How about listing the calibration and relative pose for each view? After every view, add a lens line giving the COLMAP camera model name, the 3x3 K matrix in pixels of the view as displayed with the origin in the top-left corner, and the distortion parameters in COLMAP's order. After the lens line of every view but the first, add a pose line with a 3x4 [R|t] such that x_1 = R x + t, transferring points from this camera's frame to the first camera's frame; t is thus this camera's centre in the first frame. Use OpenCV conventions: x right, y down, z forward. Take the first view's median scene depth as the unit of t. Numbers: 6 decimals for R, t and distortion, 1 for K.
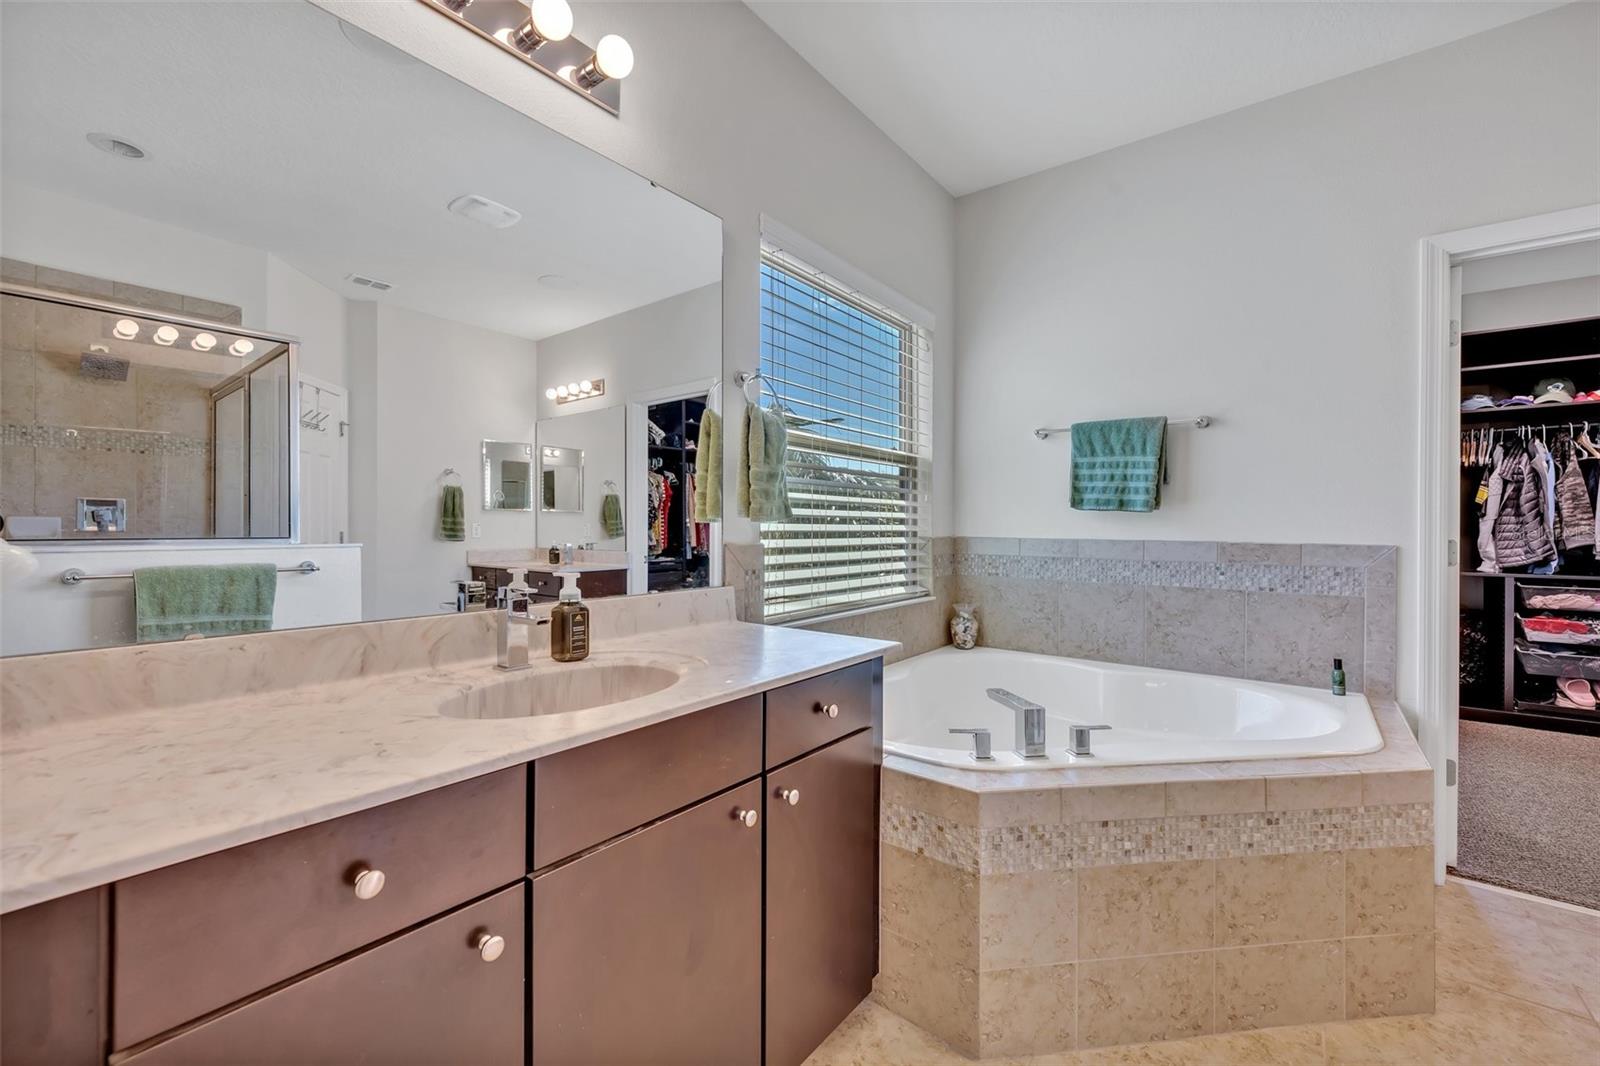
lens RADIAL K [[648.1, 0, 798.3], [0, 648.1, 524.9], [0, 0, 1]] dist [-0.003138, 0.000302]
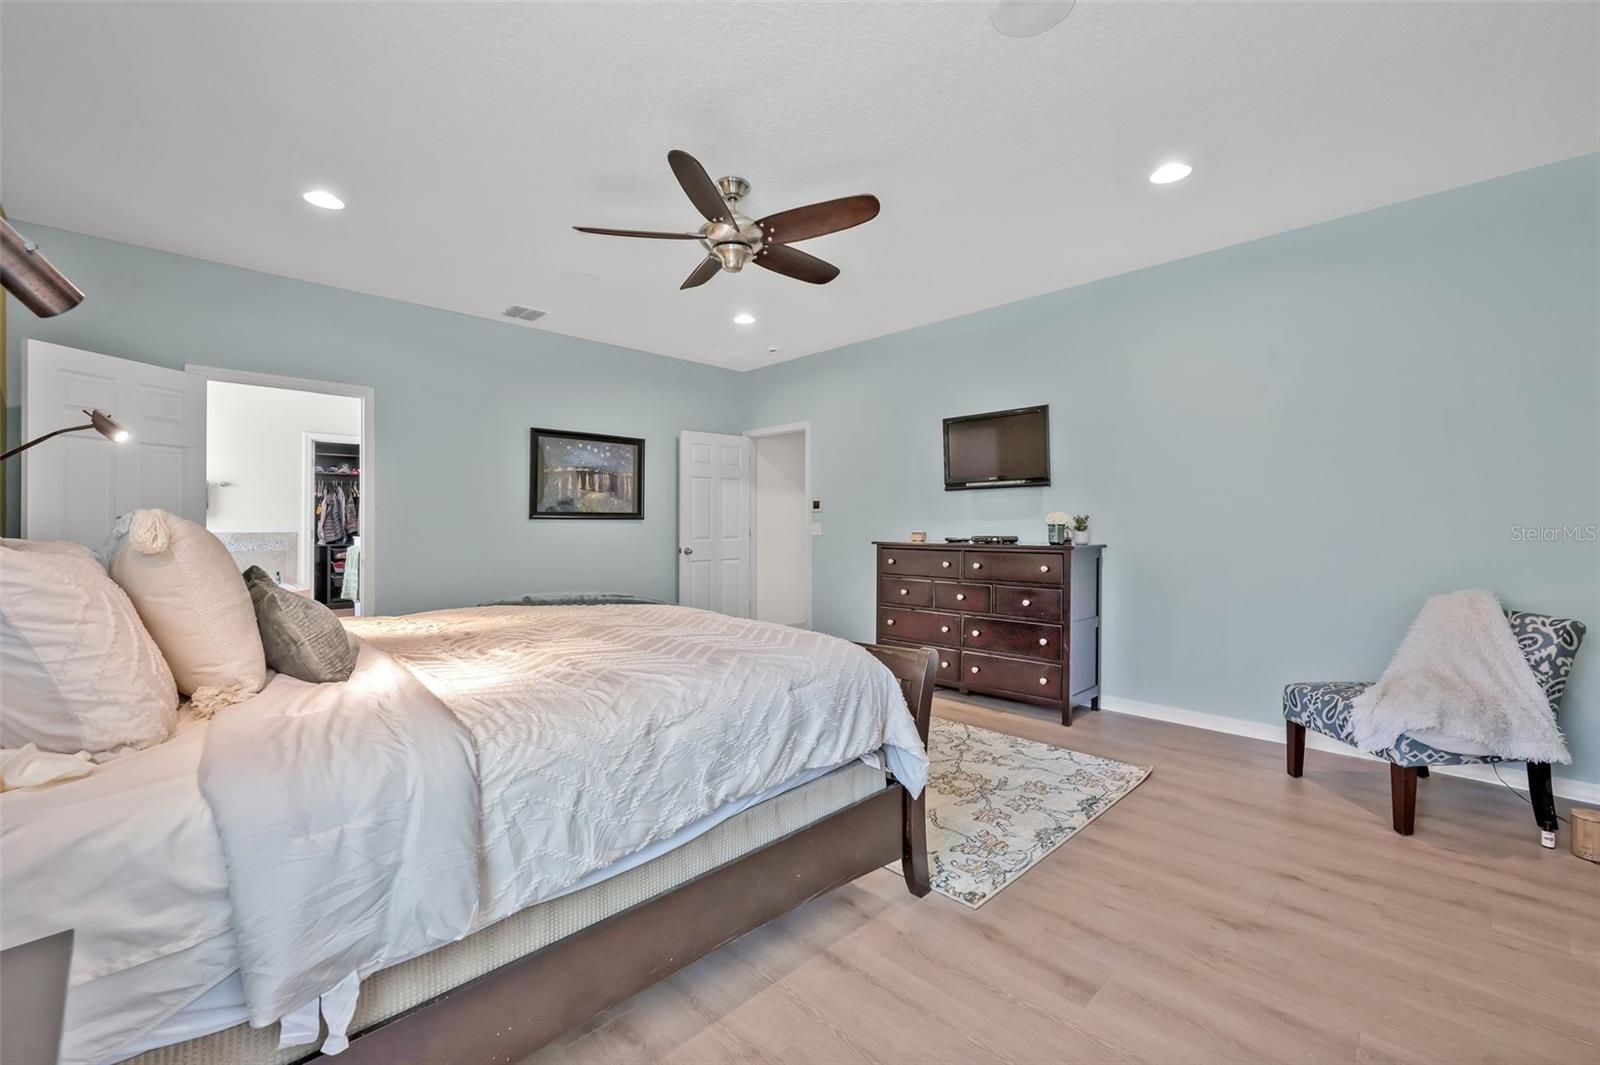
lens RADIAL K [[648.1, 0, 801.3], [0, 648.1, 522.1], [0, 0, 1]] dist [-0.003138, 0.000302]
pose [[0.111292, -0.002370, 0.993785, -1.022420], [-0.004424, 0.999986, 0.002881, -0.019578], [-0.993778, -0.004717, 0.111280, -0.946455]]
